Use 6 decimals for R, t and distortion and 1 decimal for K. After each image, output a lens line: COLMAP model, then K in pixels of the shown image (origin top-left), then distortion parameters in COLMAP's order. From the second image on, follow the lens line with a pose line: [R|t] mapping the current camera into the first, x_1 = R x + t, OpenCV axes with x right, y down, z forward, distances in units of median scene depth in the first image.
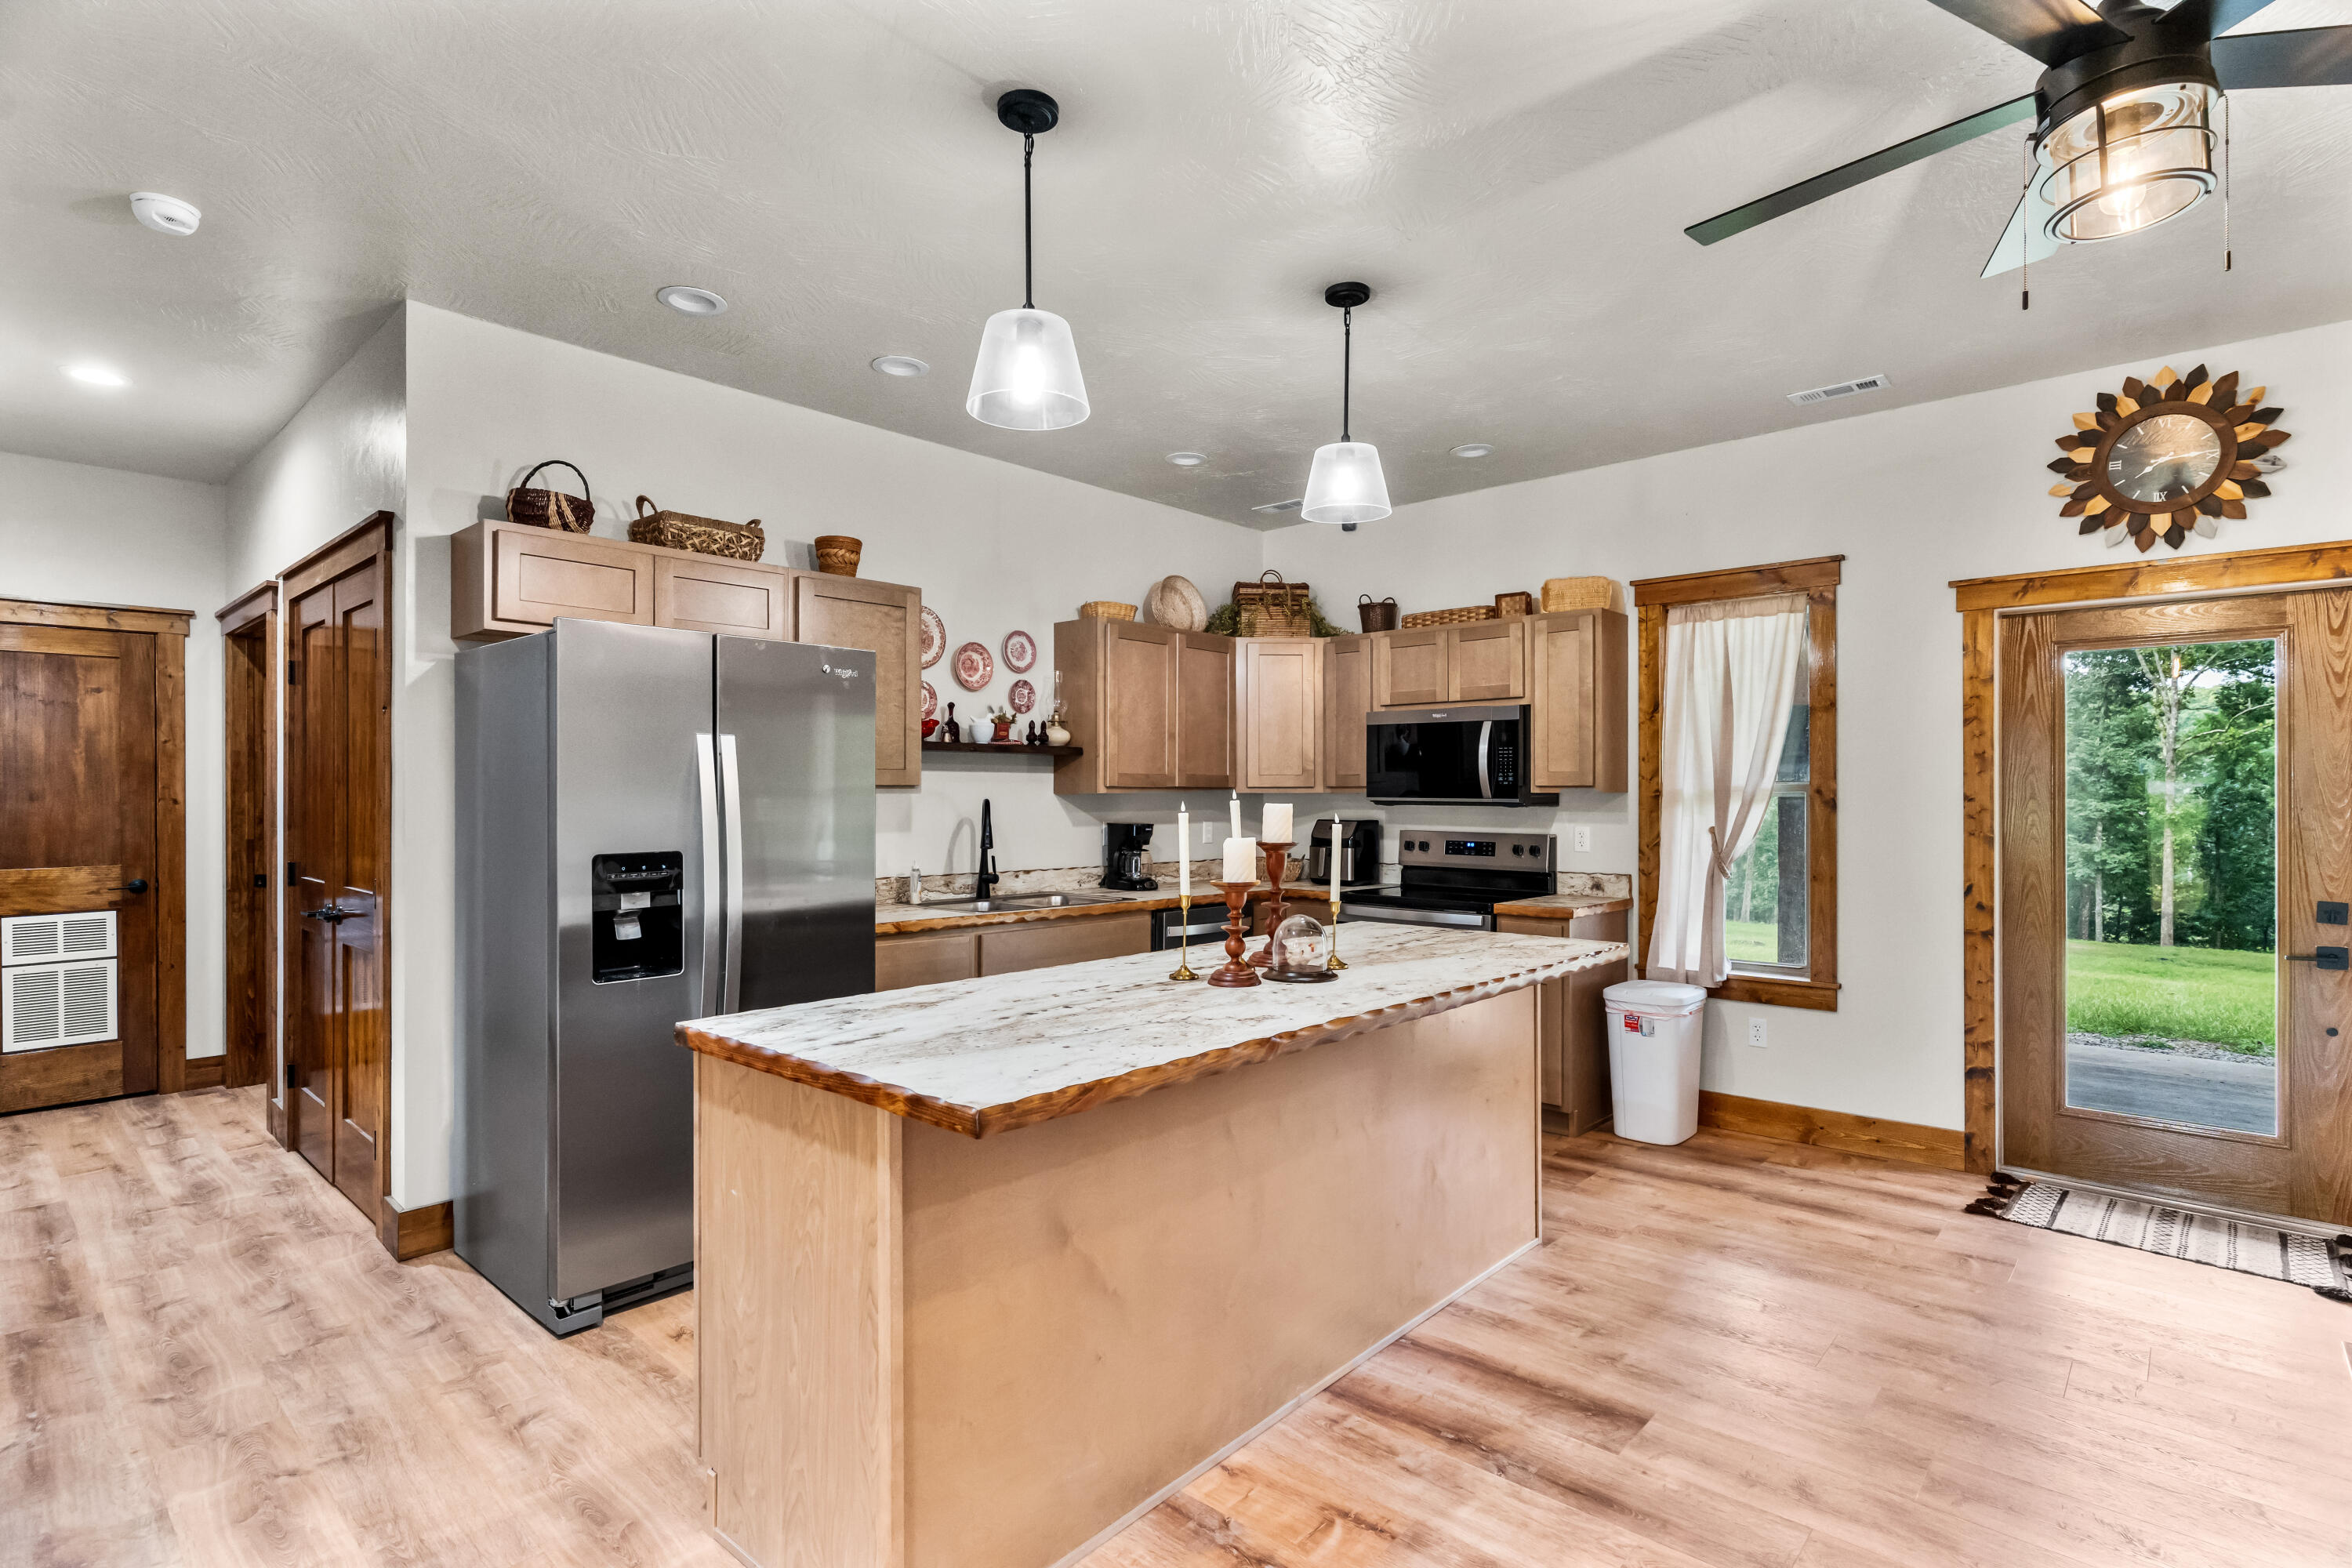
lens RADIAL K [[1144.7, 0, 1188.2], [0, 1144.7, 790.0], [0, 0, 1]] dist [-0.002860, 0.000280]
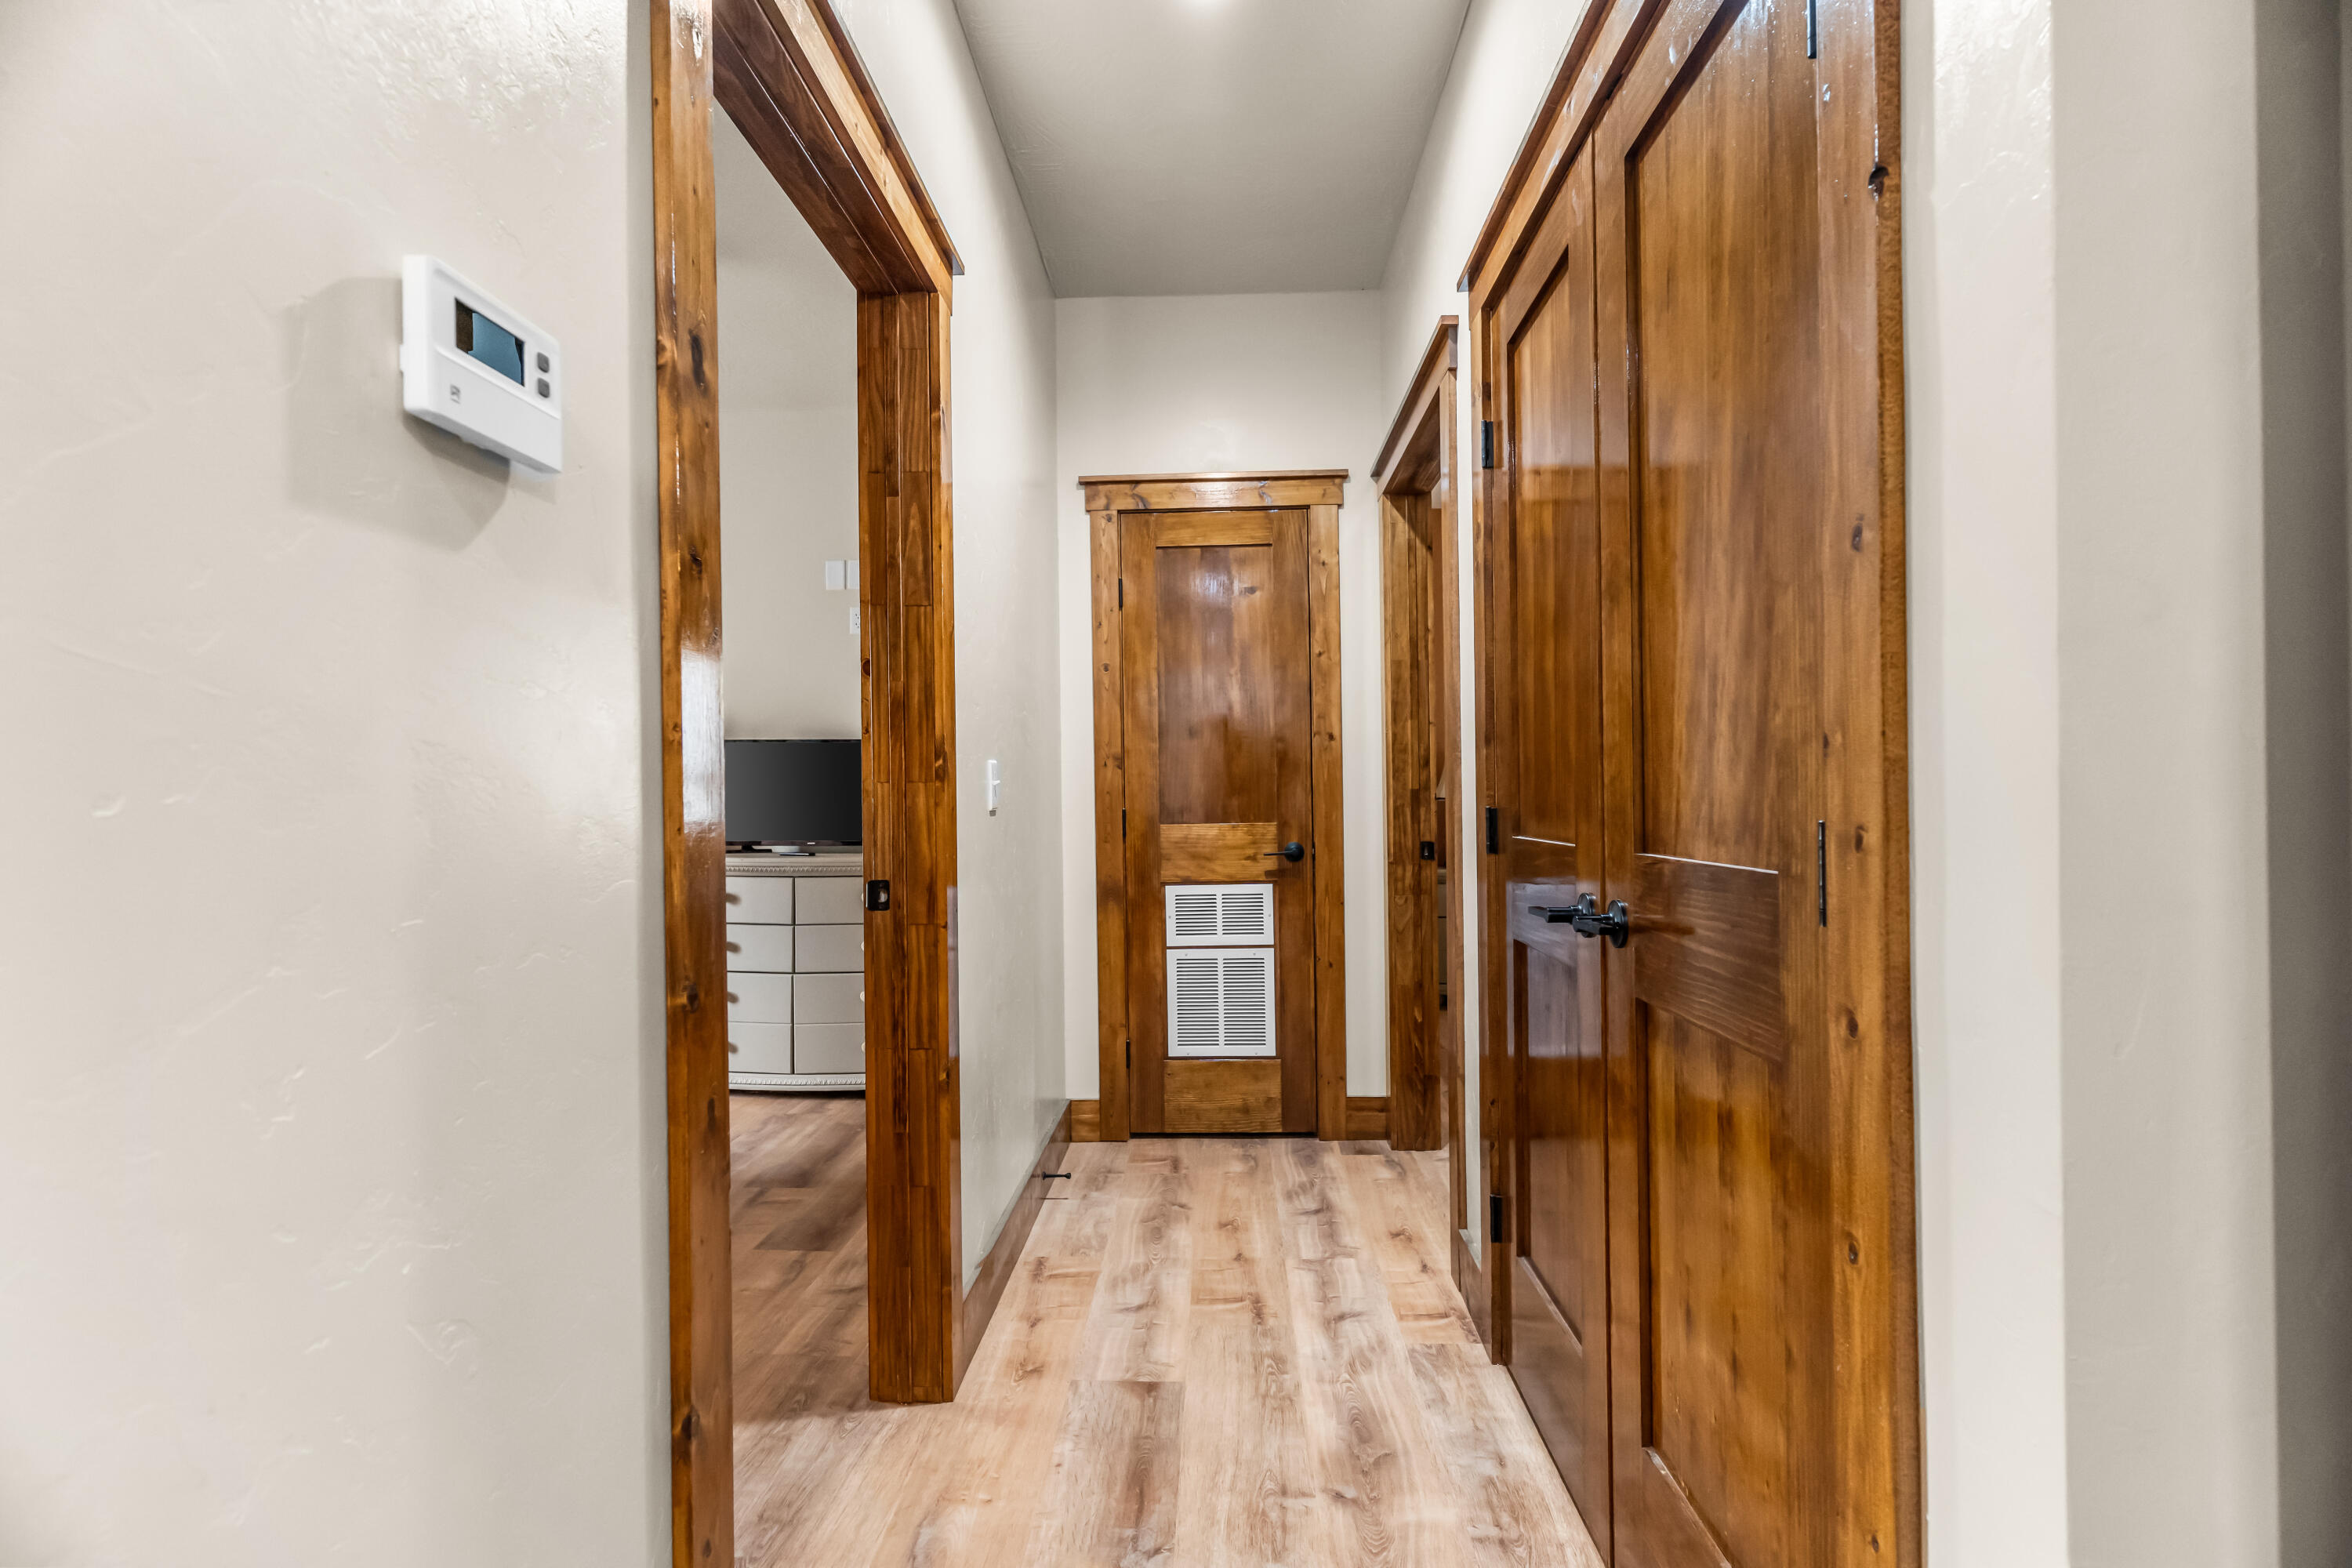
lens RADIAL K [[1111.0, 0, 1178.4], [0, 1111.0, 799.0], [0, 0, 1]] dist [0.000614, 0.000101]
pose [[0.641100, -0.006944, -0.767426, -0.440003], [0.011548, 0.999933, 0.000599, 0.051636], [0.767370, -0.009246, 0.641137, 0.510075]]
